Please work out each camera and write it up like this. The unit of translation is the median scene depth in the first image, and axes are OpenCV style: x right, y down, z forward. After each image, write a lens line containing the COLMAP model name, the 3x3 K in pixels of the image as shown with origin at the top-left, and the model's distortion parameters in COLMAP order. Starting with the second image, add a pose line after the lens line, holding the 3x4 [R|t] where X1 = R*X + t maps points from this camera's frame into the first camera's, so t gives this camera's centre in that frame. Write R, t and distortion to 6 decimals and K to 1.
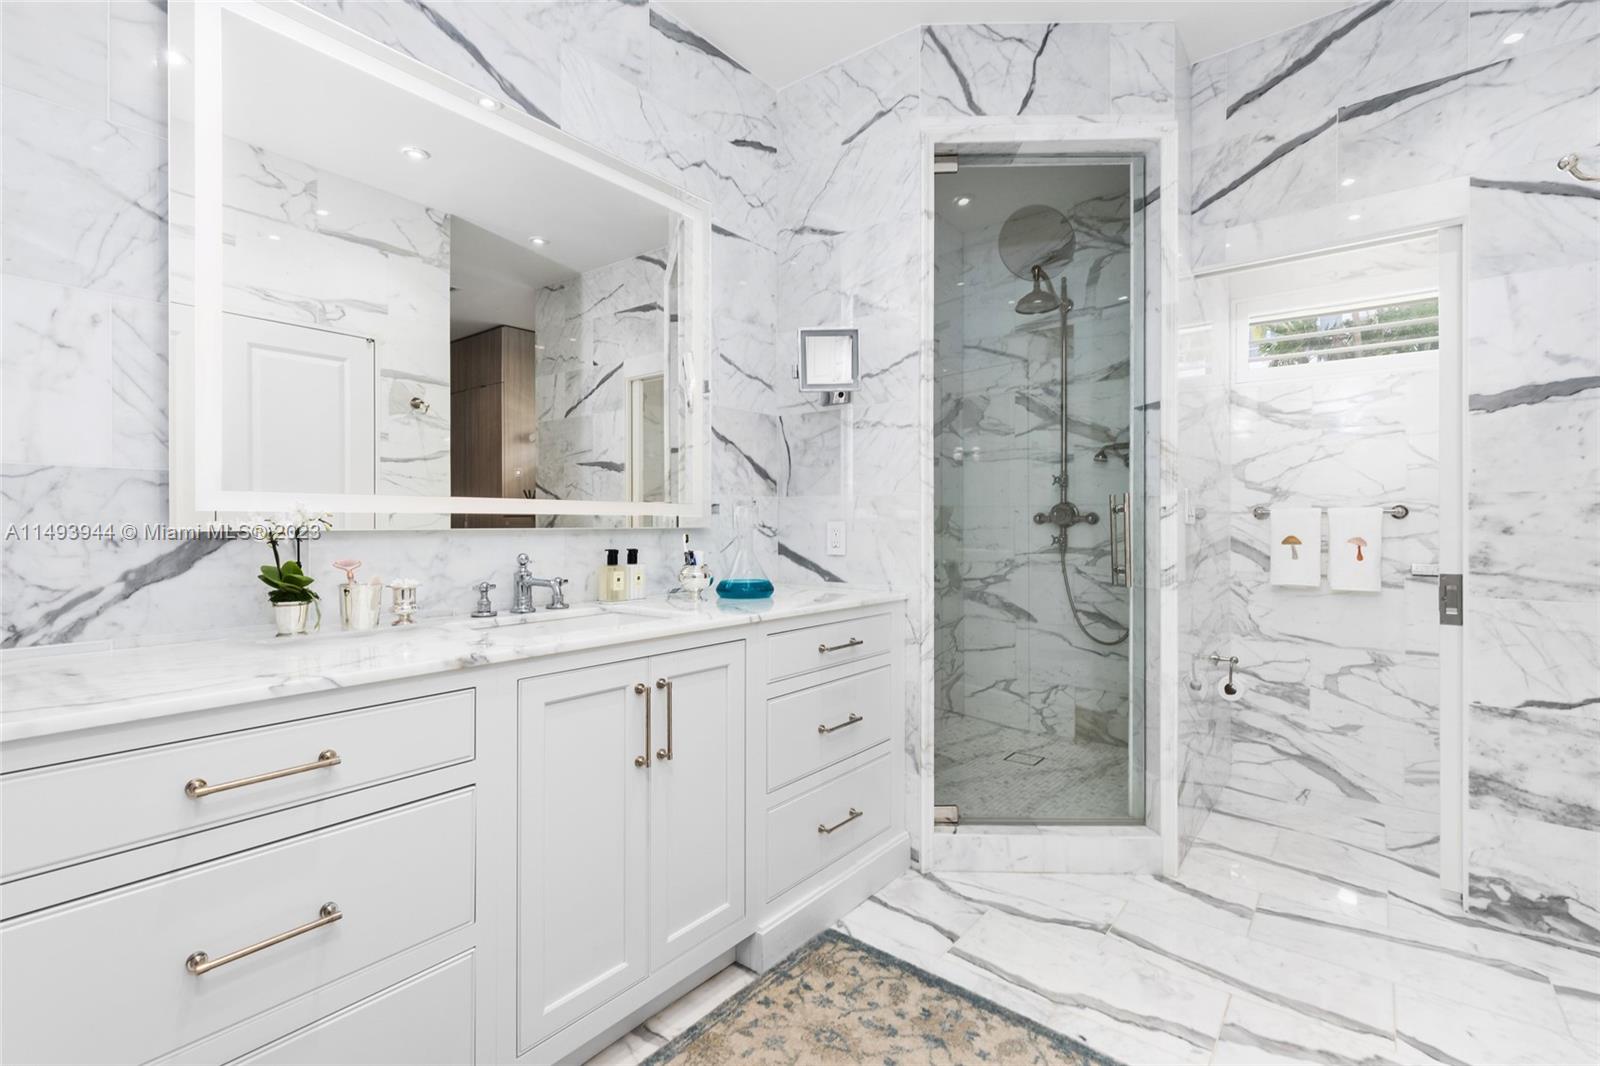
lens RADIAL K [[737.5, 0, 796.8], [0, 737.5, 523.7], [0, 0, 1]] dist [0.005549, -0.001263]
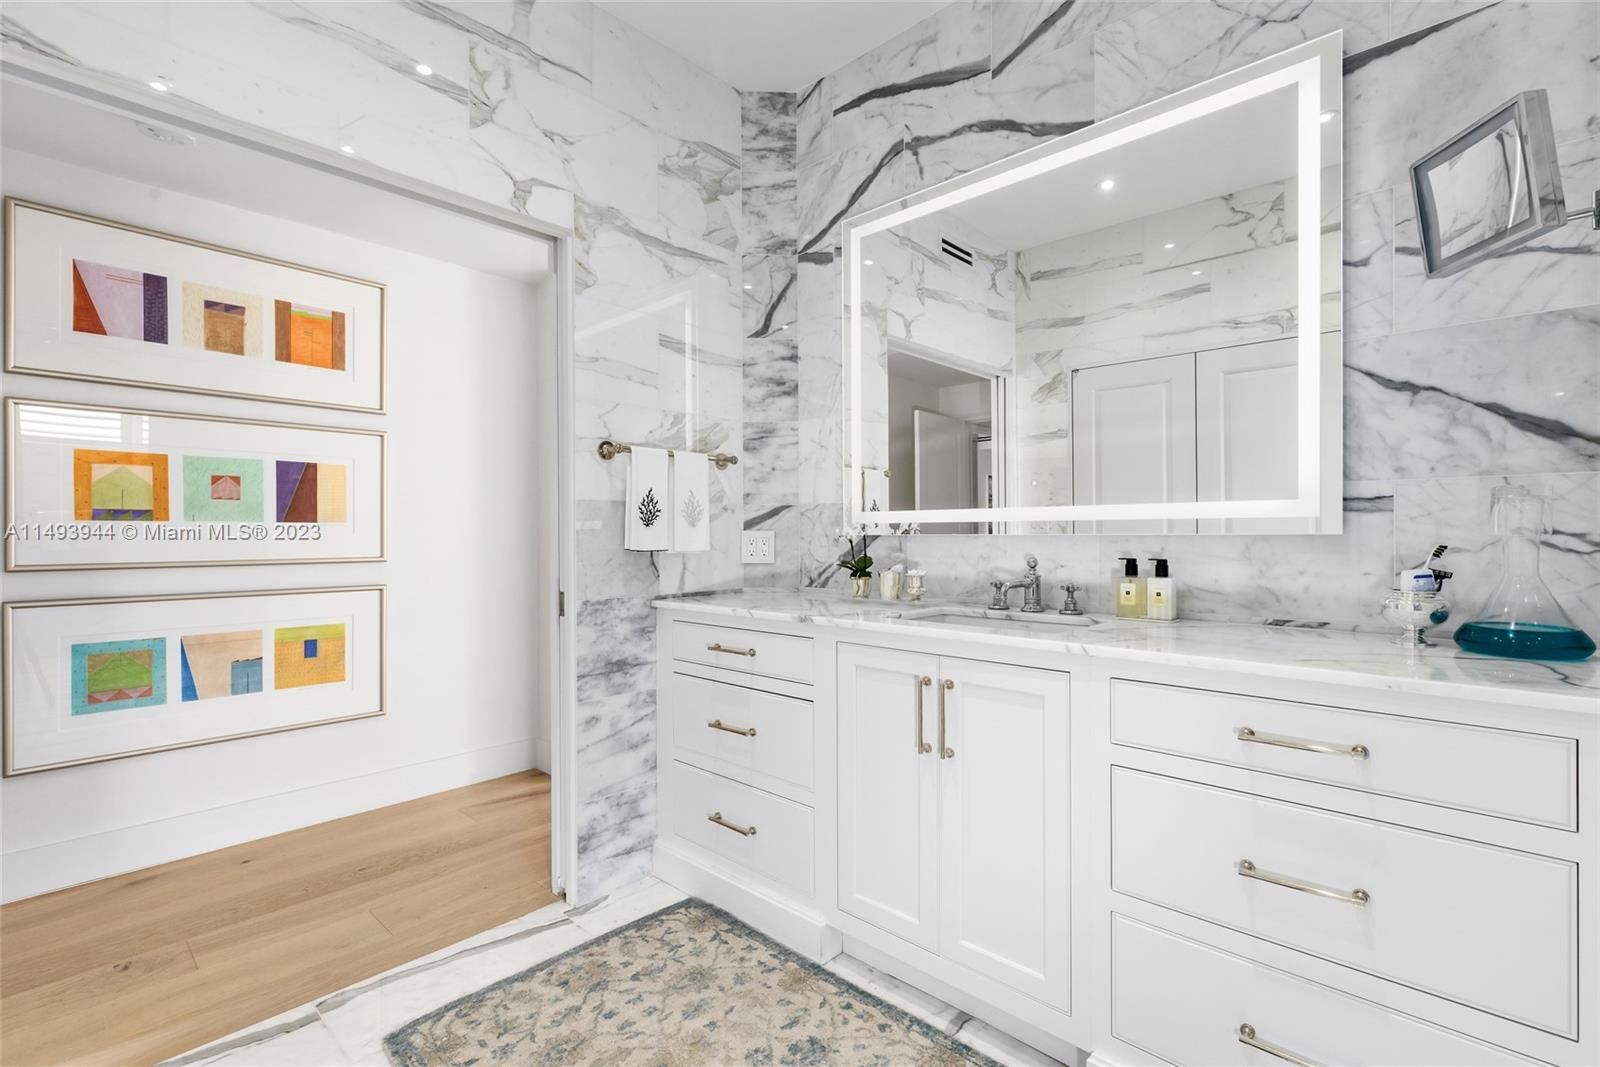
lens RADIAL K [[737.5, 0, 797.3], [0, 737.5, 536.5], [0, 0, 1]] dist [0.005549, -0.001263]
pose [[-0.097408, 0.002392, -0.995242, 0.754621], [0.001466, 0.999996, 0.002260, 0.007089], [0.995243, -0.001239, -0.097411, 0.777387]]
